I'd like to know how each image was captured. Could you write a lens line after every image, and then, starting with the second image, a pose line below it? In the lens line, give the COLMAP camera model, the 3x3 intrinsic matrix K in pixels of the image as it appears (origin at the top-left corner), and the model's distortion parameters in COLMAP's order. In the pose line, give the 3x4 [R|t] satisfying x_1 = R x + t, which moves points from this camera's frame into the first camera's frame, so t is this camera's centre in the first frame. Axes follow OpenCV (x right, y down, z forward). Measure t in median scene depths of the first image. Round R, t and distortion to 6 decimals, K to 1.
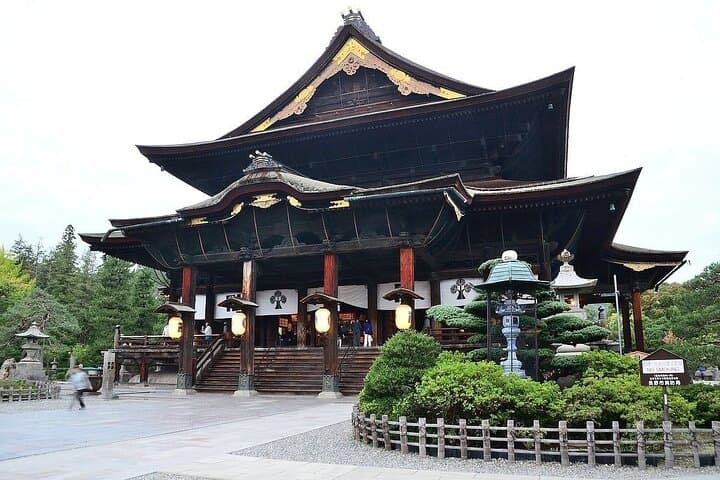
lens RADIAL K [[544.5, 0, 354.9], [0, 544.5, 274.0], [0, 0, 1]] dist [-0.102130, 0.002413]
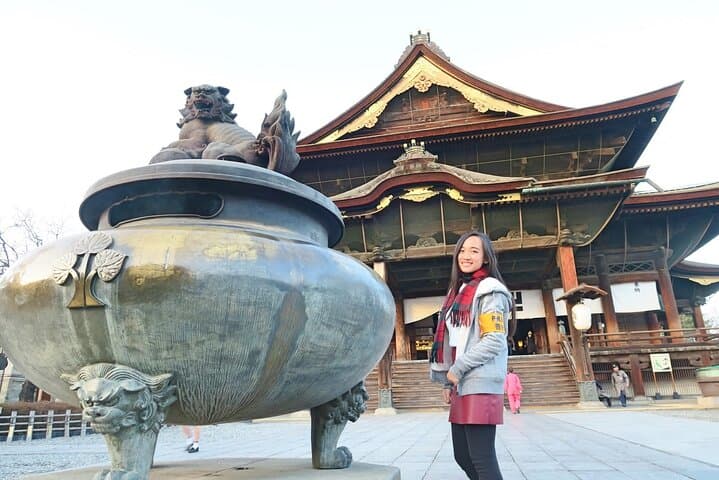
lens RADIAL K [[507.1, 0, 359.3], [0, 507.1, 237.1], [0, 0, 1]] dist [-0.018882, -0.003174]
pose [[0.990206, 0.020997, 0.138023, -0.282950], [-0.000551, 0.989206, -0.146530, 0.048124], [-0.139610, 0.145018, 0.979530, 0.128084]]
